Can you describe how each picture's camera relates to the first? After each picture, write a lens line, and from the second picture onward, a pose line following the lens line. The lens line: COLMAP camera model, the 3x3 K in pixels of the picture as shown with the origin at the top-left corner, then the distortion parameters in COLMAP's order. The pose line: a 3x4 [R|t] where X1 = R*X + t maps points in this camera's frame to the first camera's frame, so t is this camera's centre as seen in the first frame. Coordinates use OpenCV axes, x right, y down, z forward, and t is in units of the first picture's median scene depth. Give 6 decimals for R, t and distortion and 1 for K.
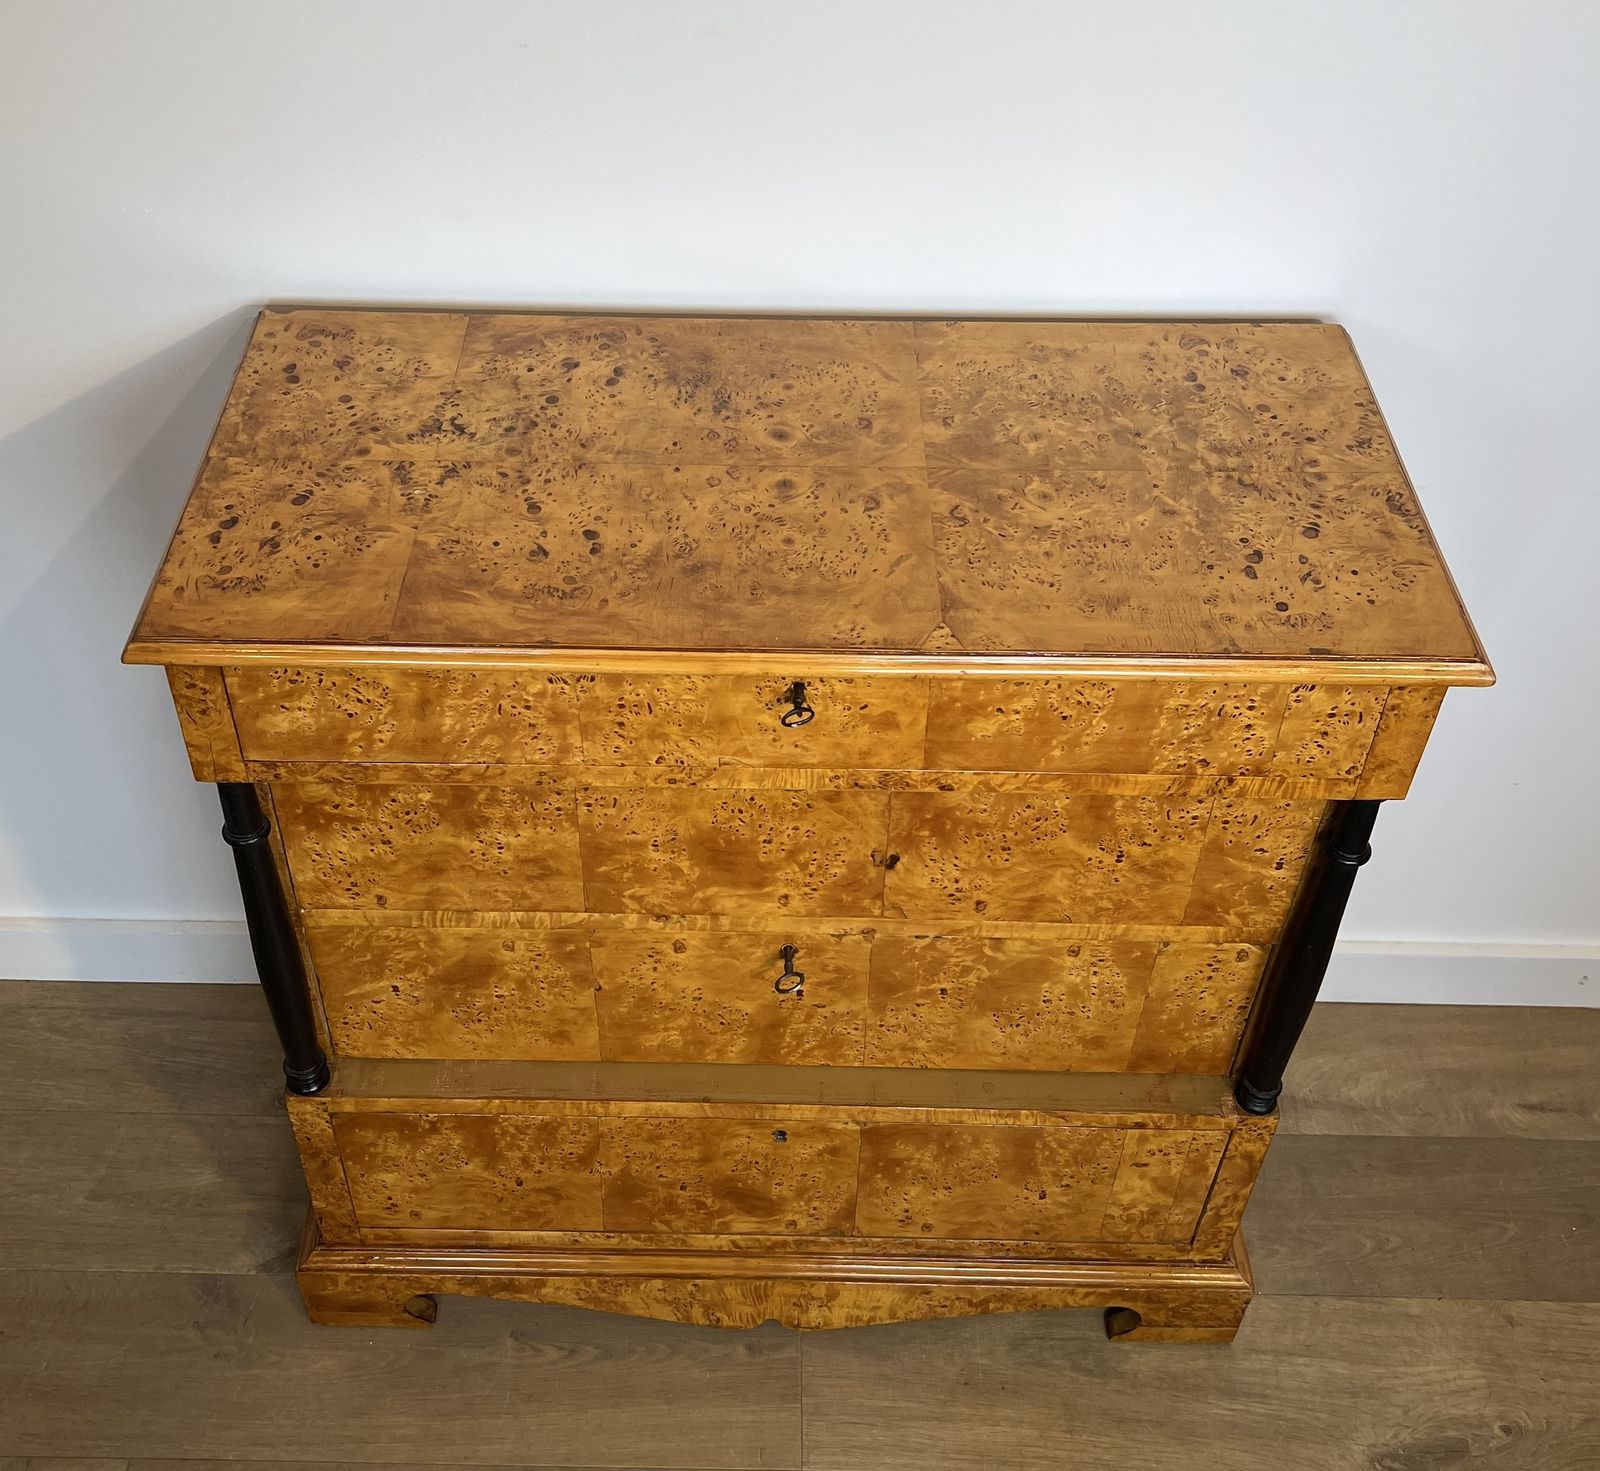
lens RADIAL K [[1776.7, 0, 734.9], [0, 1776.7, 688.2], [0, 0, 1]] dist [0.184923, -0.536512]
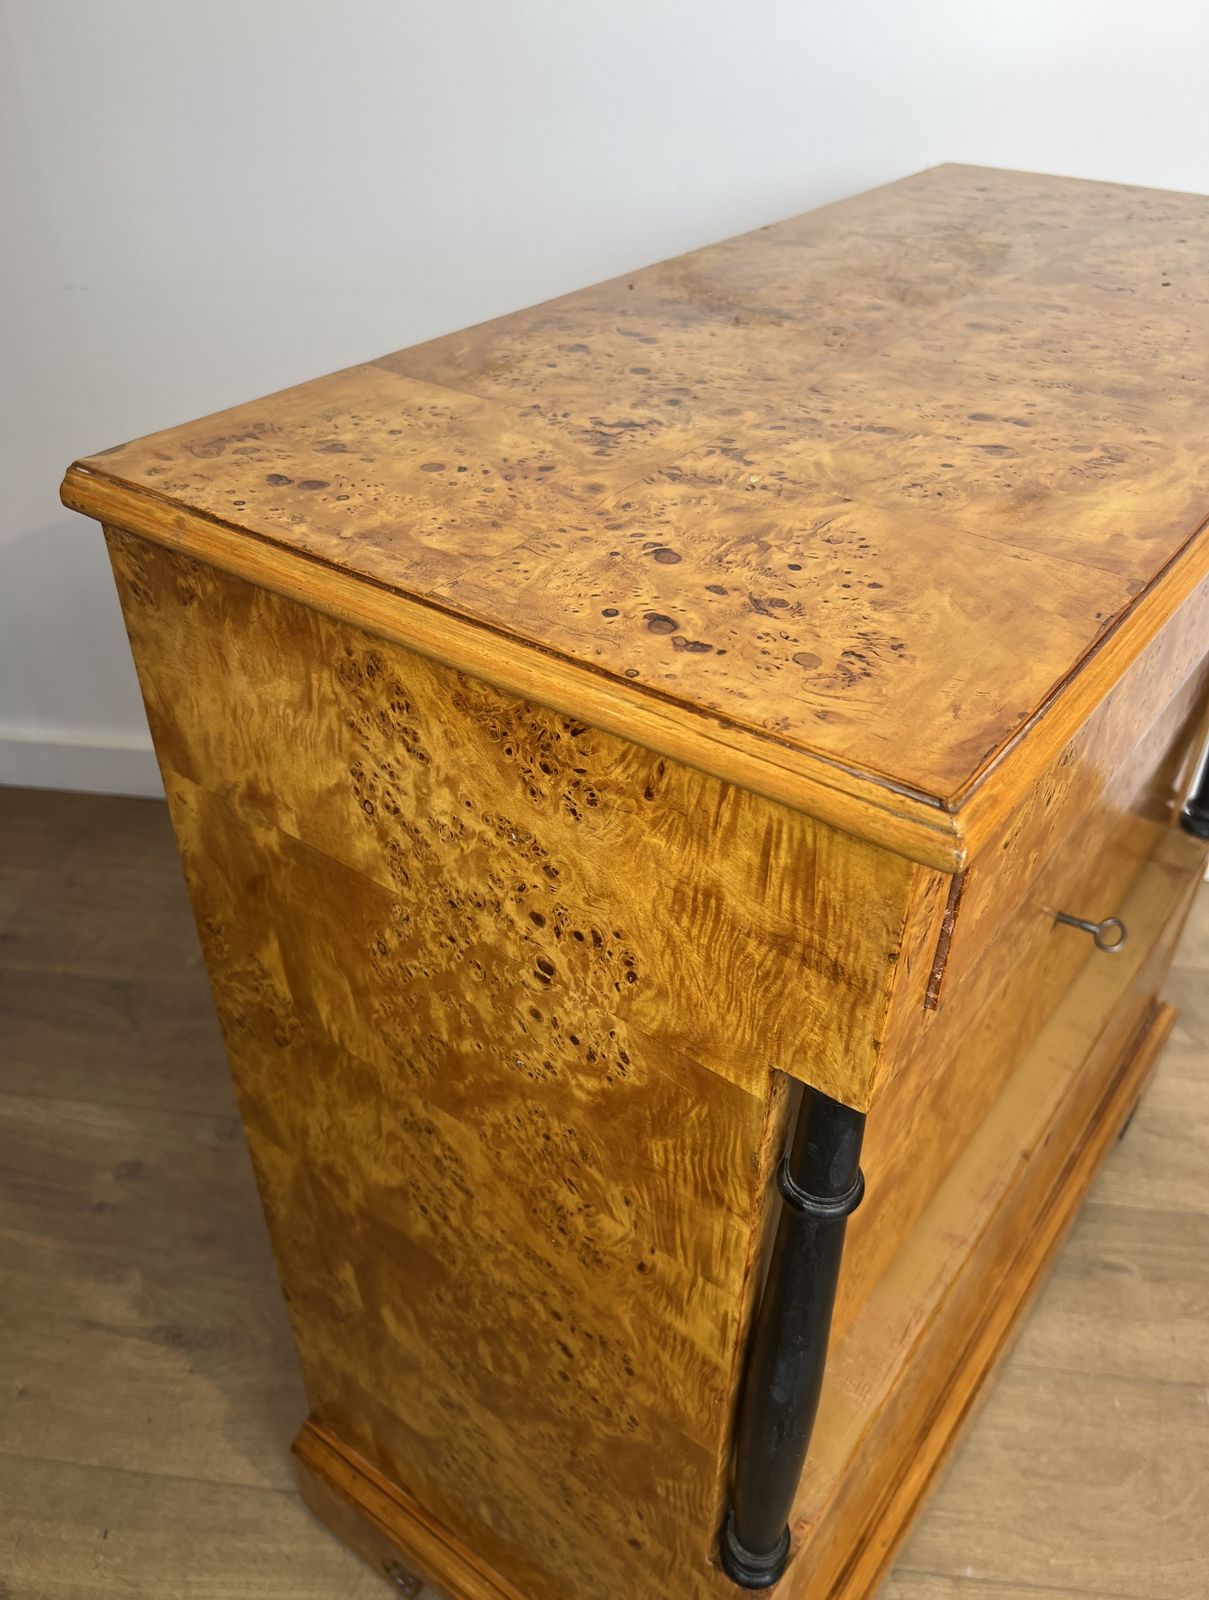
lens RADIAL K [[1270.8, 0, 608.9], [0, 1270.8, 795.4], [0, 0, 1]] dist [0.073006, -0.121021]
pose [[0.581292, -0.476949, 0.659256, -0.459765], [0.553858, 0.825467, 0.108838, -0.084341], [-0.596104, 0.301868, 0.744000, 0.658243]]
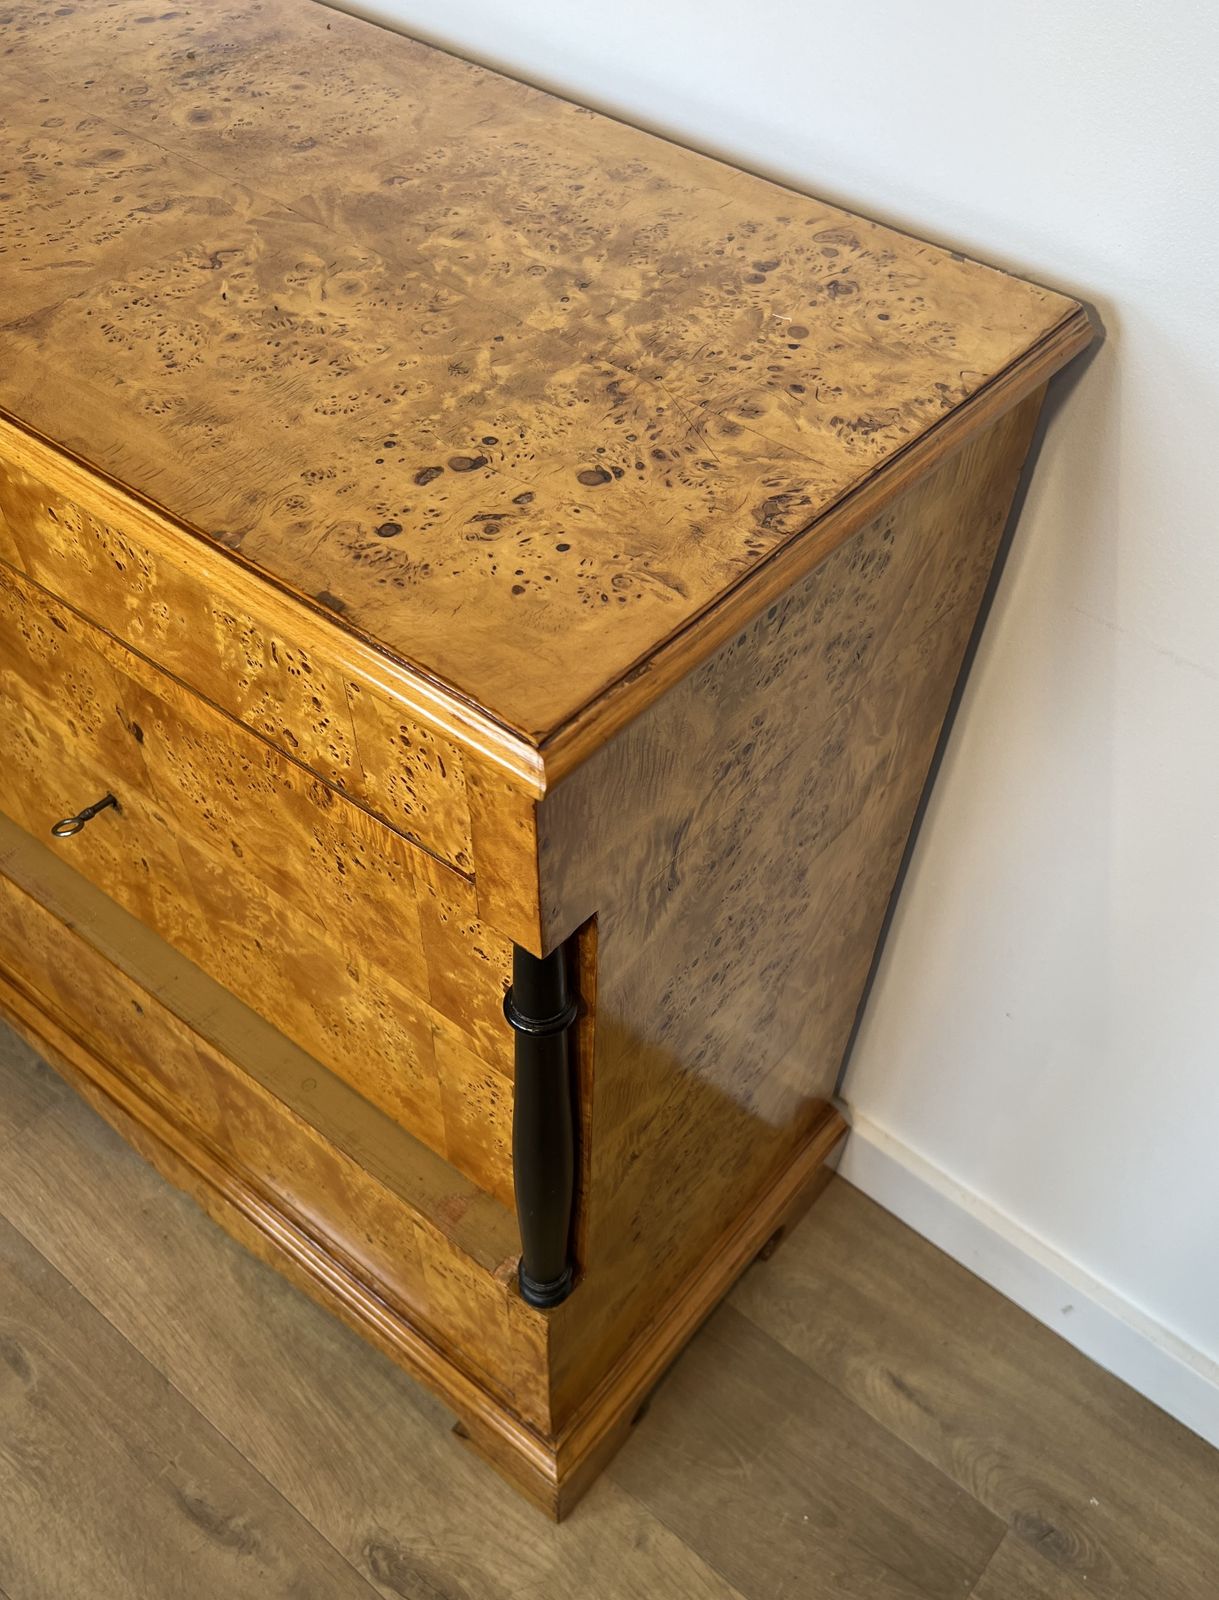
lens RADIAL K [[1359.0, 0, 668.9], [0, 1359.0, 882.2], [0, 0, 1]] dist [0.052198, -0.068077]
pose [[0.798066, 0.488031, -0.353435, 0.477445], [-0.448405, 0.872814, 0.192689, -0.058191], [0.402521, 0.004703, 0.915399, 0.520014]]
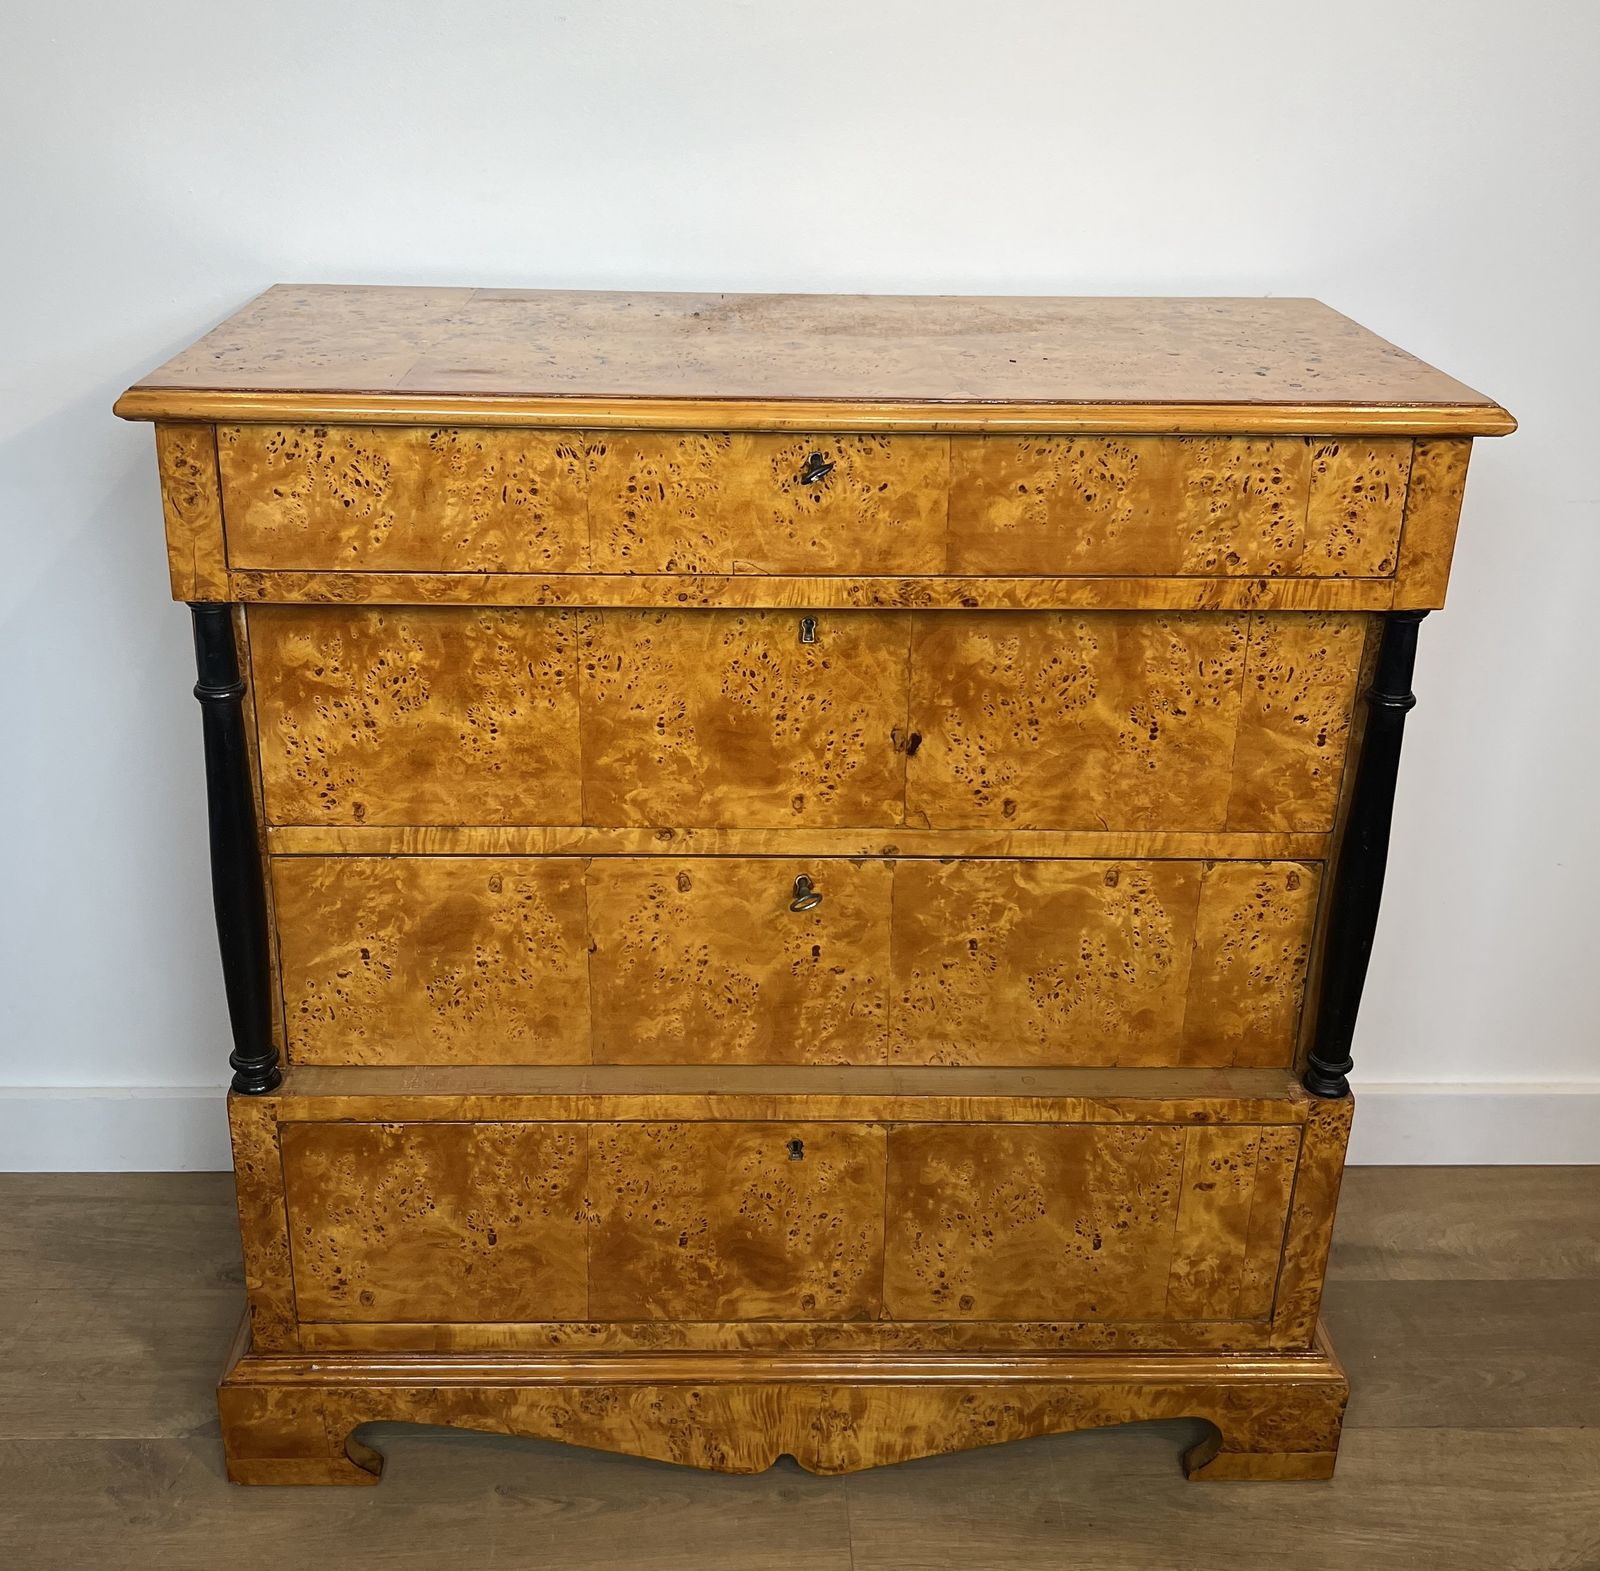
lens RADIAL K [[1798.1, 0, 771.7], [0, 1798.1, 725.6], [0, 0, 1]] dist [0.162227, -0.437530]
pose [[0.999082, -0.004366, 0.042615, -0.025081], [0.018958, 0.937139, -0.348441, 0.390803], [-0.038415, 0.348929, 0.936362, 0.106319]]
